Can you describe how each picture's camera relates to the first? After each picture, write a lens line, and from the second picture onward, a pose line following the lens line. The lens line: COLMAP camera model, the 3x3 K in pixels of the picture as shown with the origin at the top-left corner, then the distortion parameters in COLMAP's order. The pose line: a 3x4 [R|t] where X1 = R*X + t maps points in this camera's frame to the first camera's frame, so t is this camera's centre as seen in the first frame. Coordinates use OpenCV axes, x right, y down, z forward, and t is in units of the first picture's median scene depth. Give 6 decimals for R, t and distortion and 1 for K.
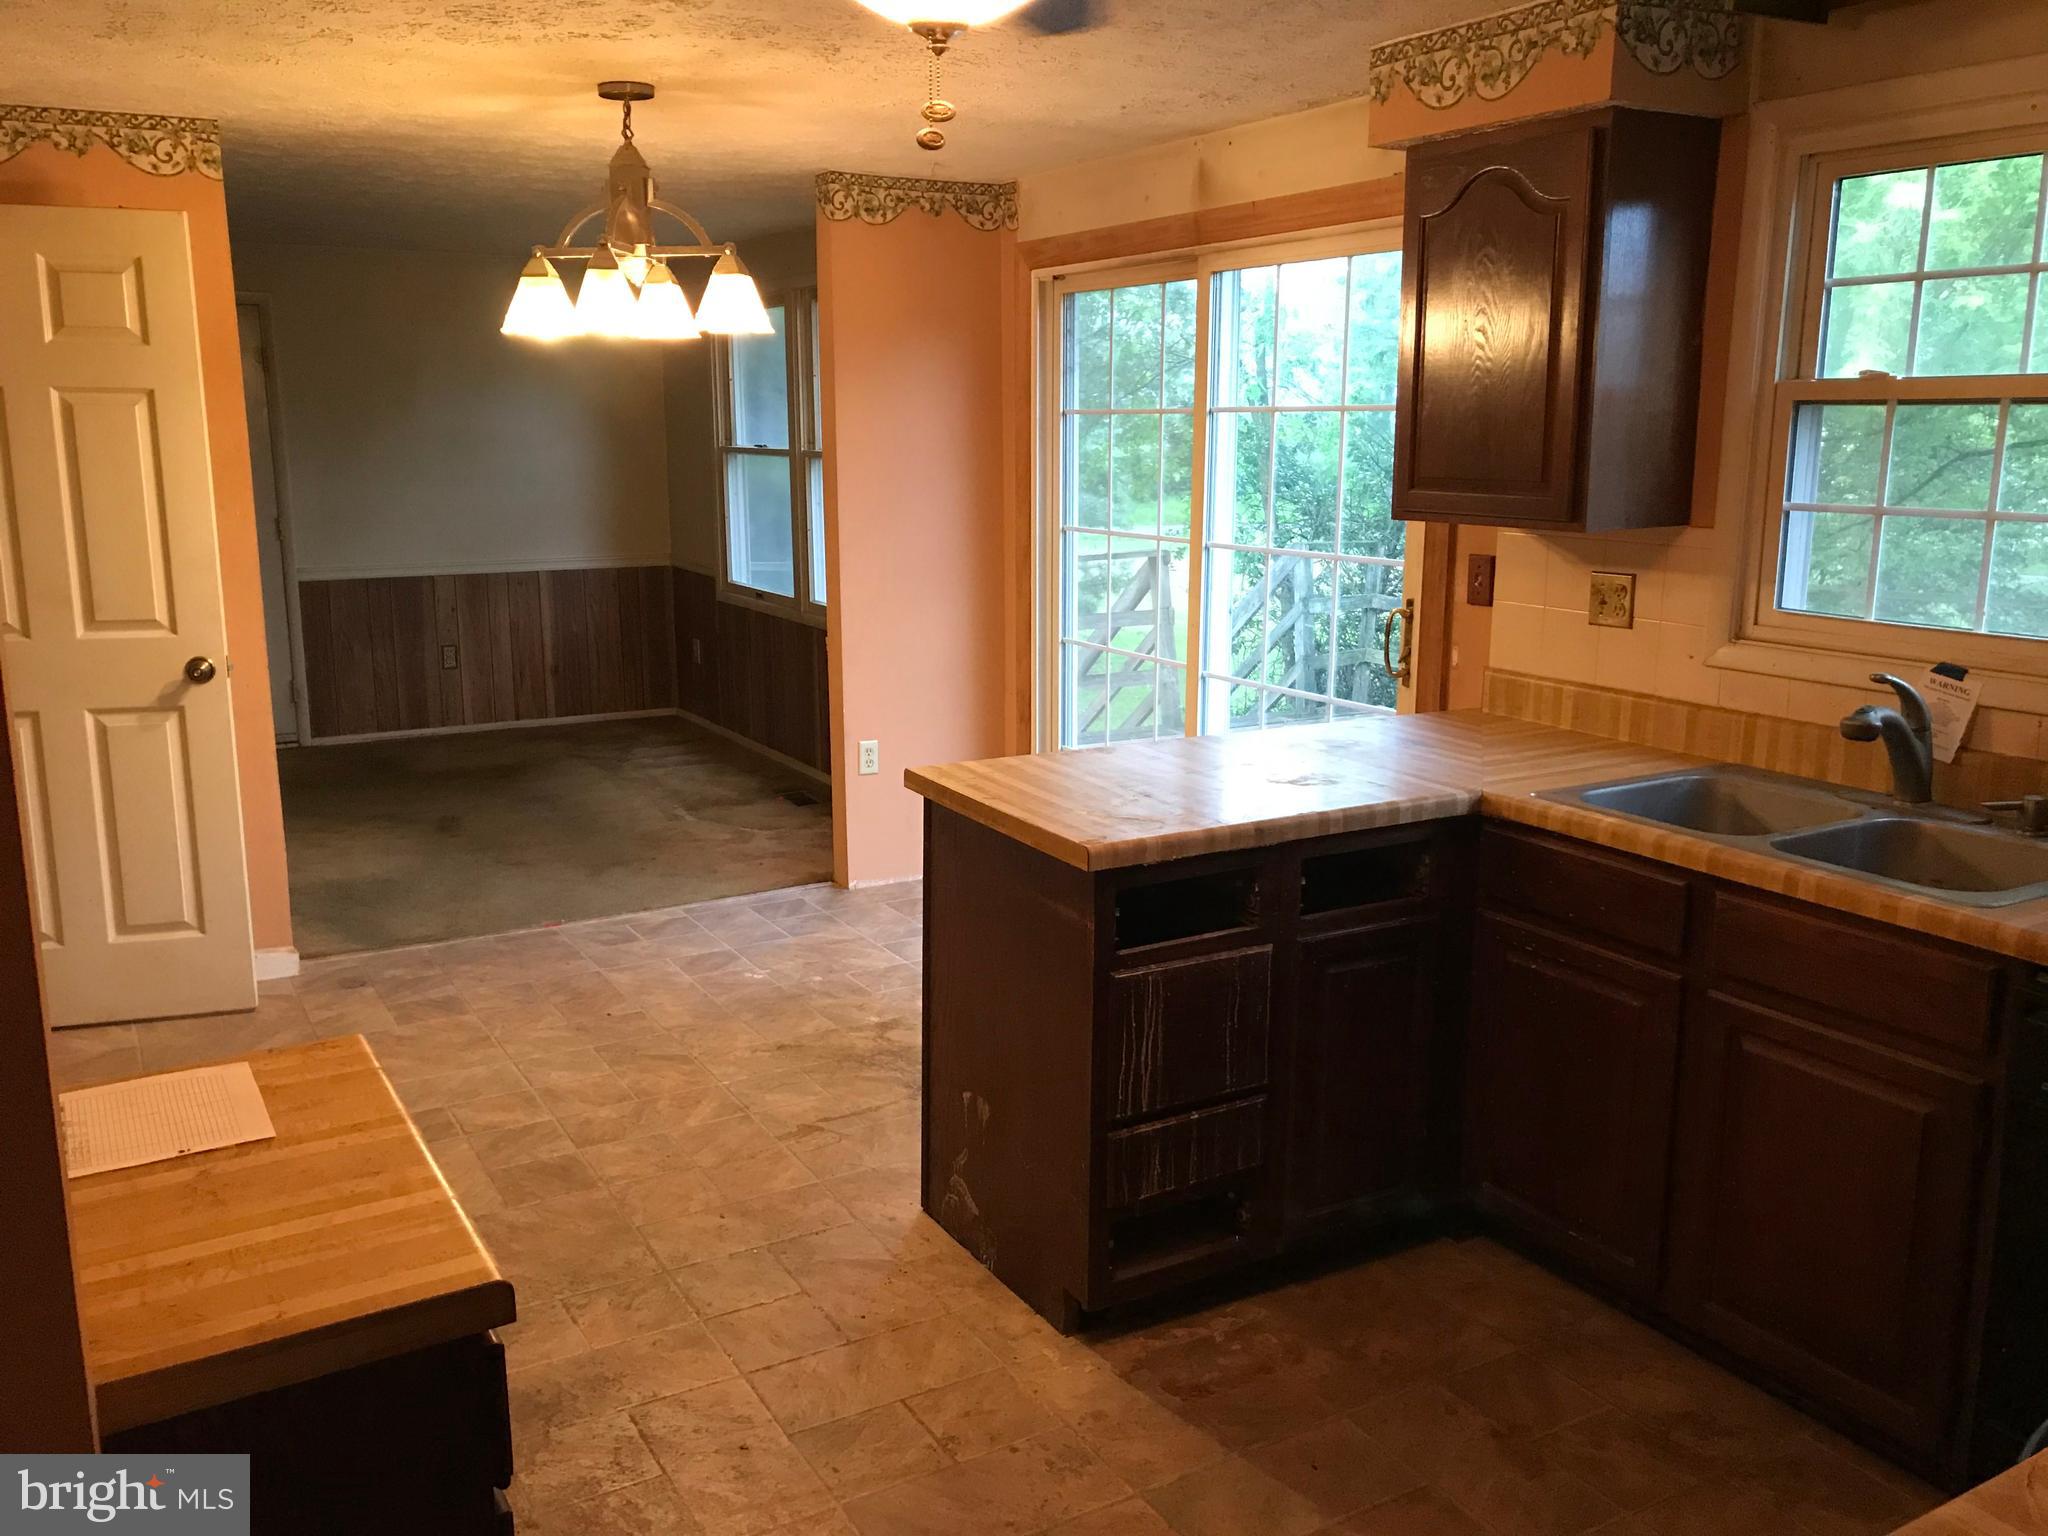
lens RADIAL K [[1708.3, 0, 995.1], [0, 1708.3, 756.6], [0, 0, 1]] dist [0.079180, -0.150898]
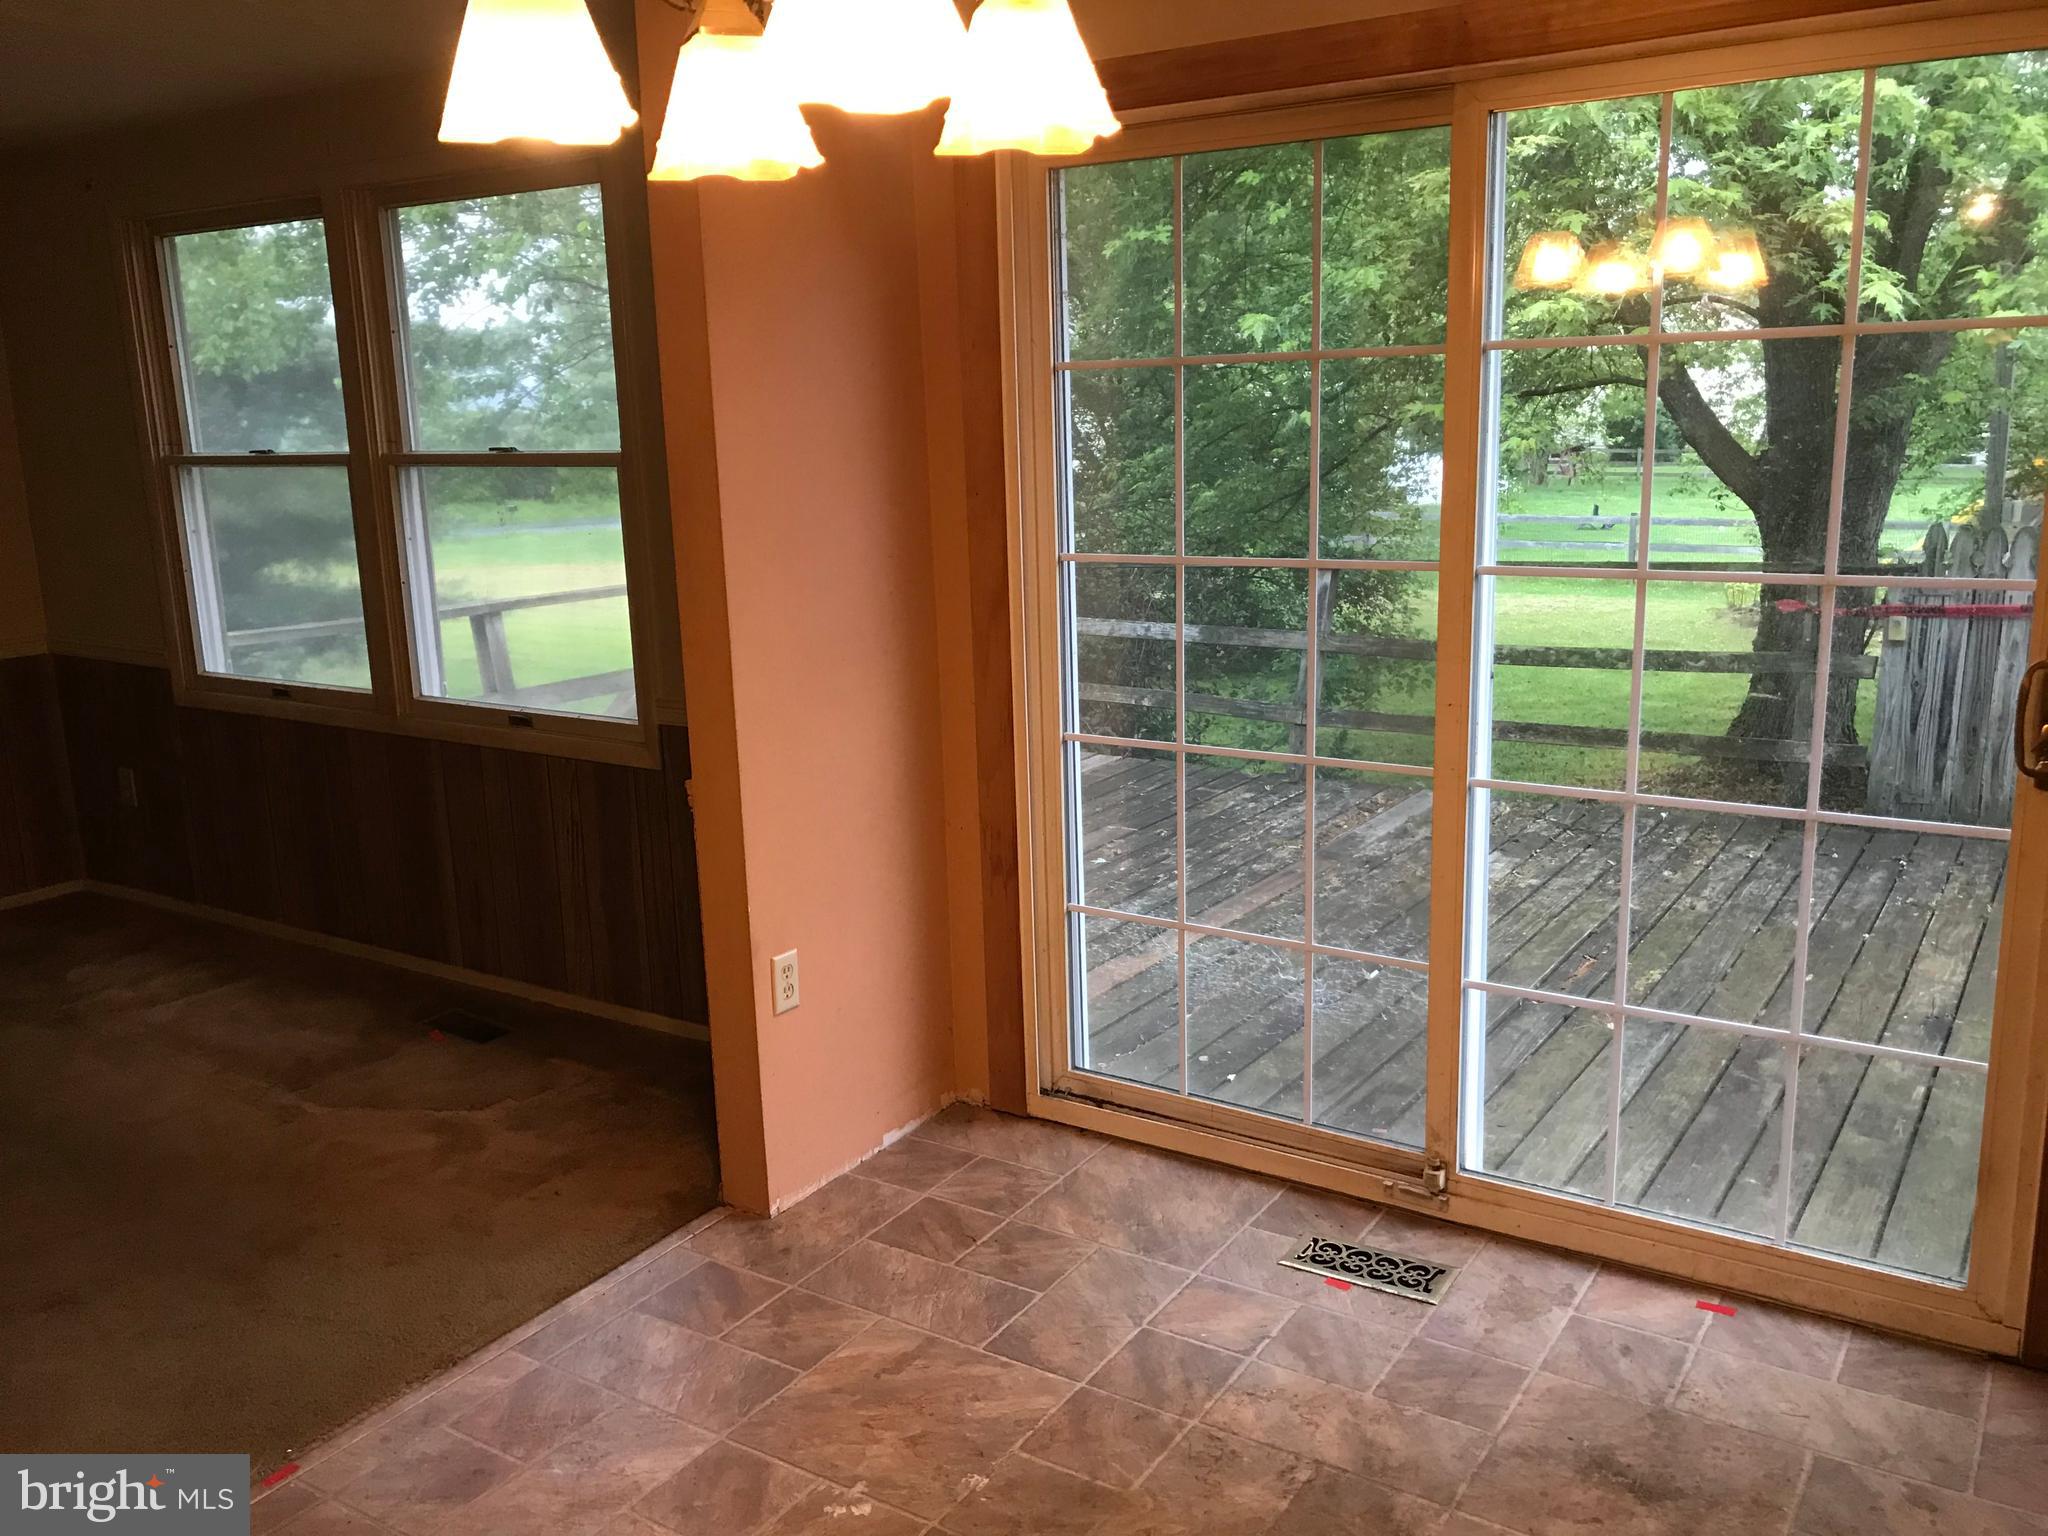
lens RADIAL K [[1708.3, 0, 995.1], [0, 1708.3, 756.6], [0, 0, 1]] dist [0.079180, -0.150898]
pose [[0.890722, -0.117605, 0.439071, -0.248581], [0.117366, 0.992700, 0.027799, -0.079774], [-0.439134, 0.026771, 0.898022, 0.450013]]
